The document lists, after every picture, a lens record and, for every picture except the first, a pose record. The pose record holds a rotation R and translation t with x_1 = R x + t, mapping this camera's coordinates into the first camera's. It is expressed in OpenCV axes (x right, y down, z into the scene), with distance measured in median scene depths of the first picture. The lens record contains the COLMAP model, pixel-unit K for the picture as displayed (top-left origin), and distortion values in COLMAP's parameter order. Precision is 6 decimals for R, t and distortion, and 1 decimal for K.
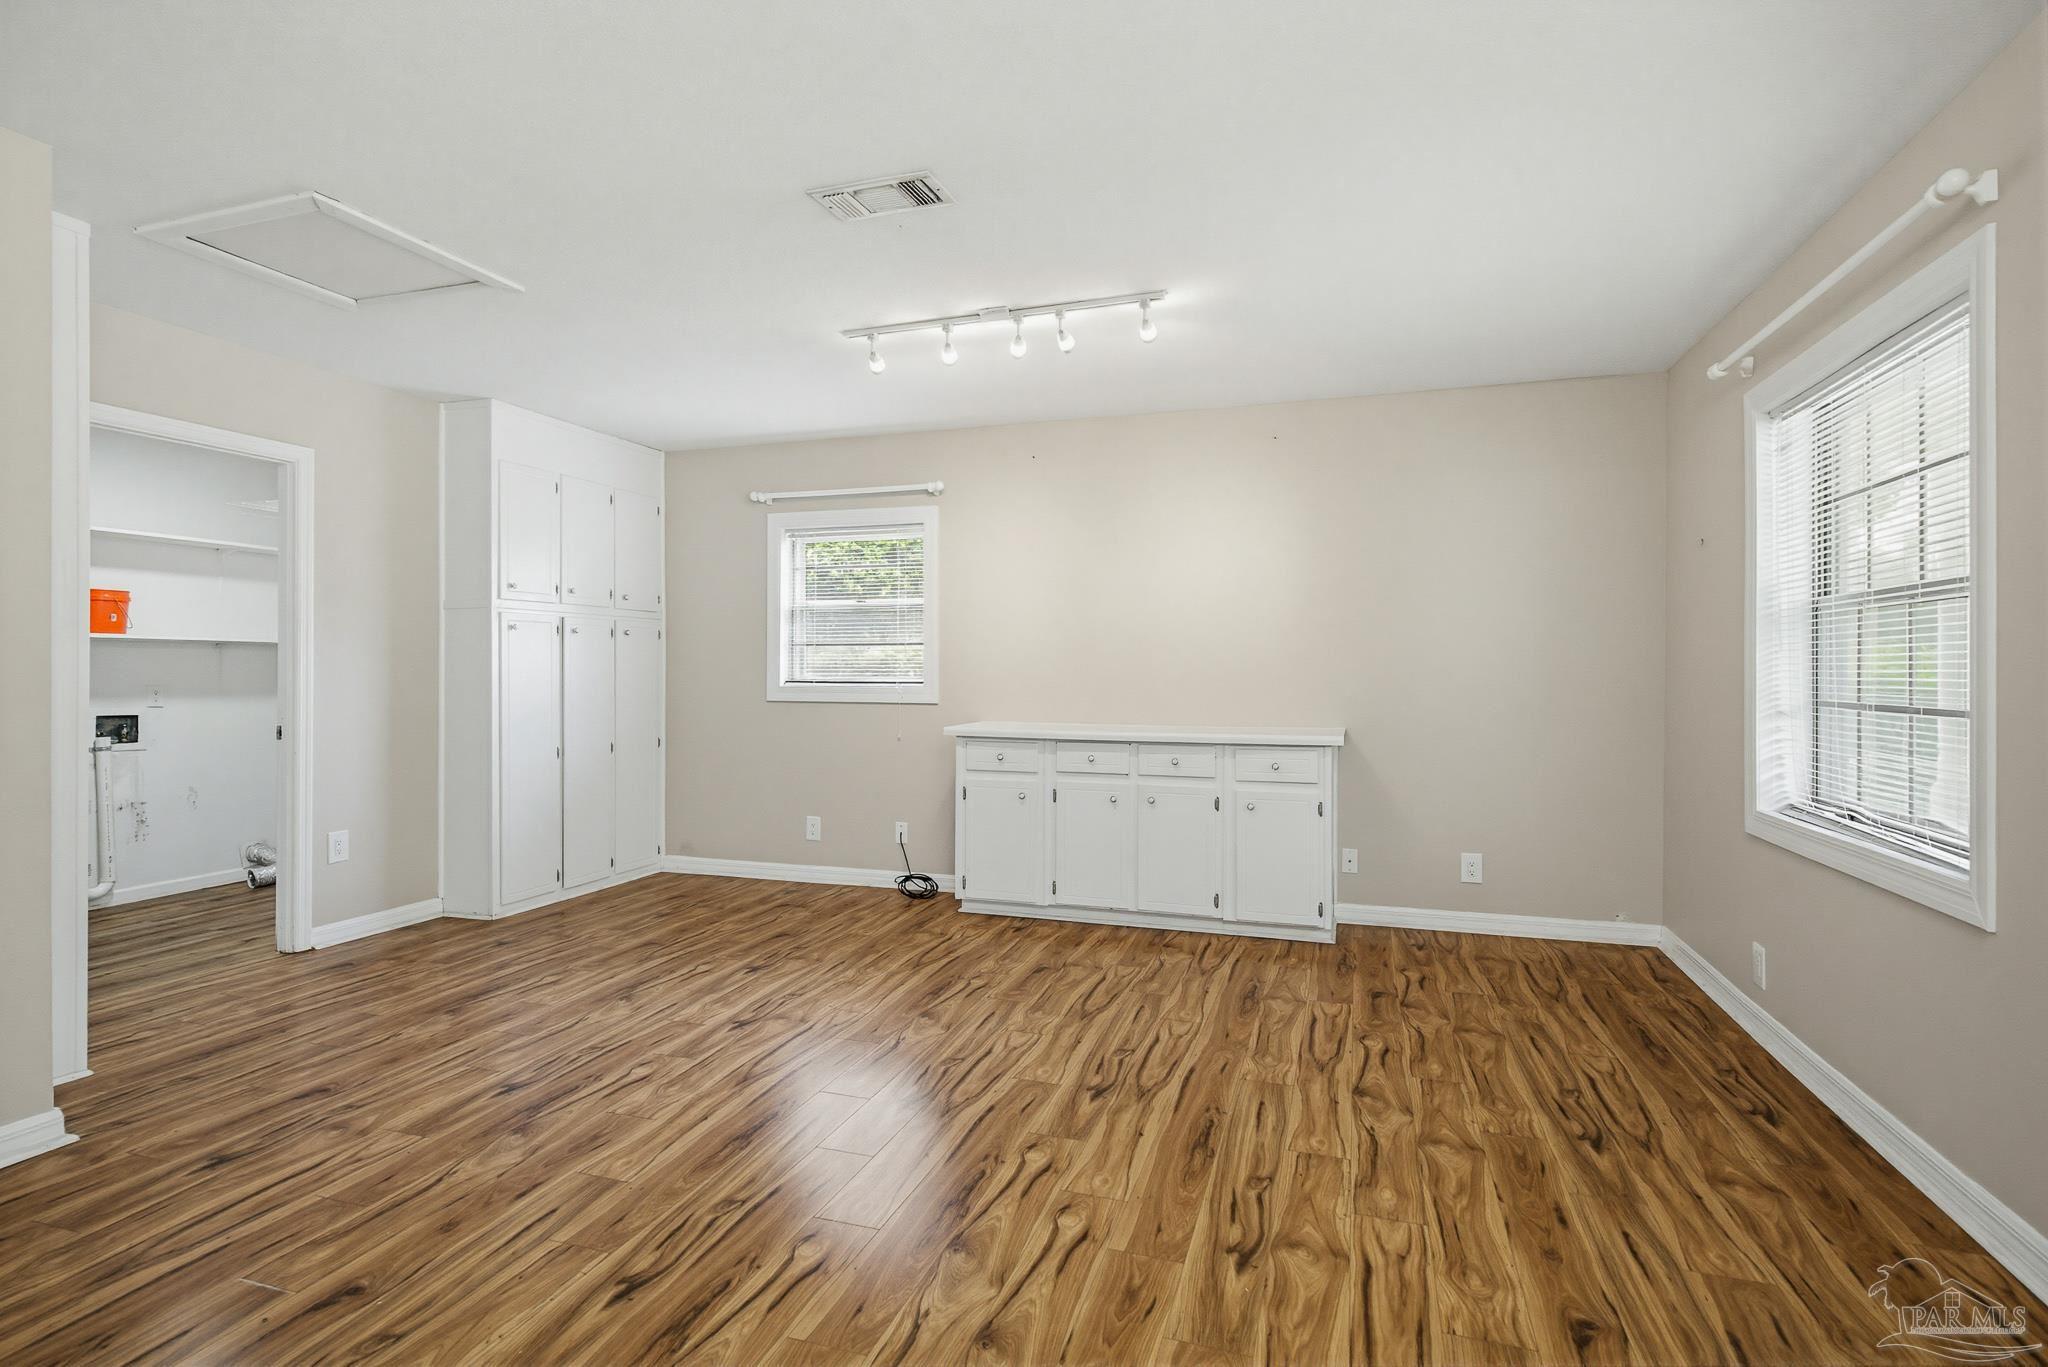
lens RADIAL K [[1000.9, 0, 1034.6], [0, 1000.9, 670.8], [0, 0, 1]] dist [-0.001566, -0.000066]
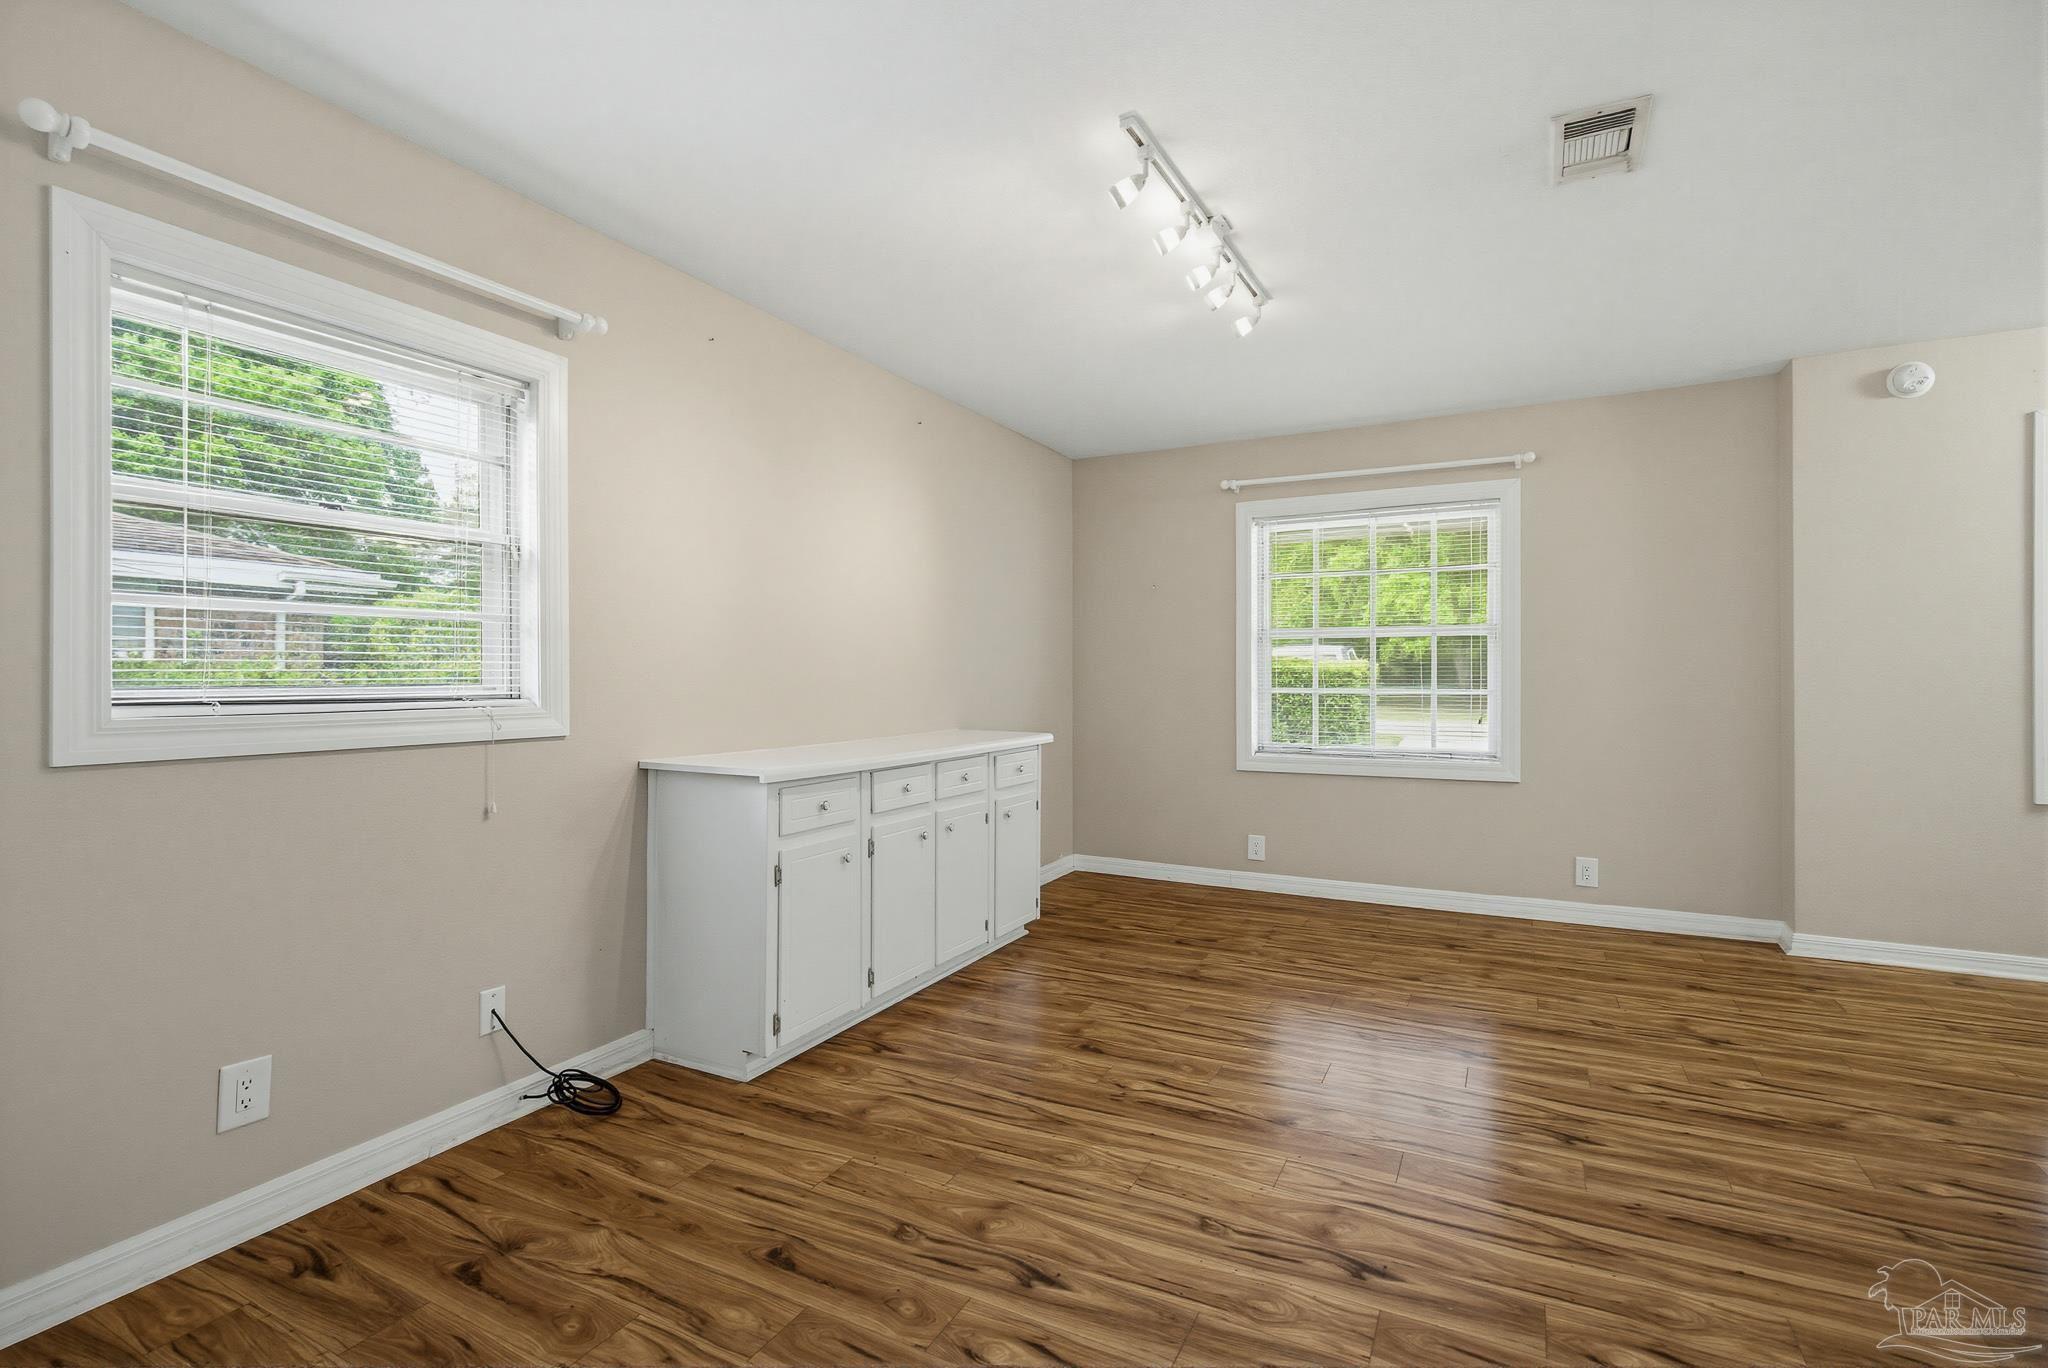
lens RADIAL K [[936.6, 0, 1024.9], [0, 936.6, 663.7], [0, 0, 1]] dist [0.002670, 0.000068]
pose [[0.181307, 0.004374, 0.983417, -0.827477], [0.004604, 0.999975, -0.005296, -0.002283], [-0.983416, 0.005488, 0.181283, 1.036044]]
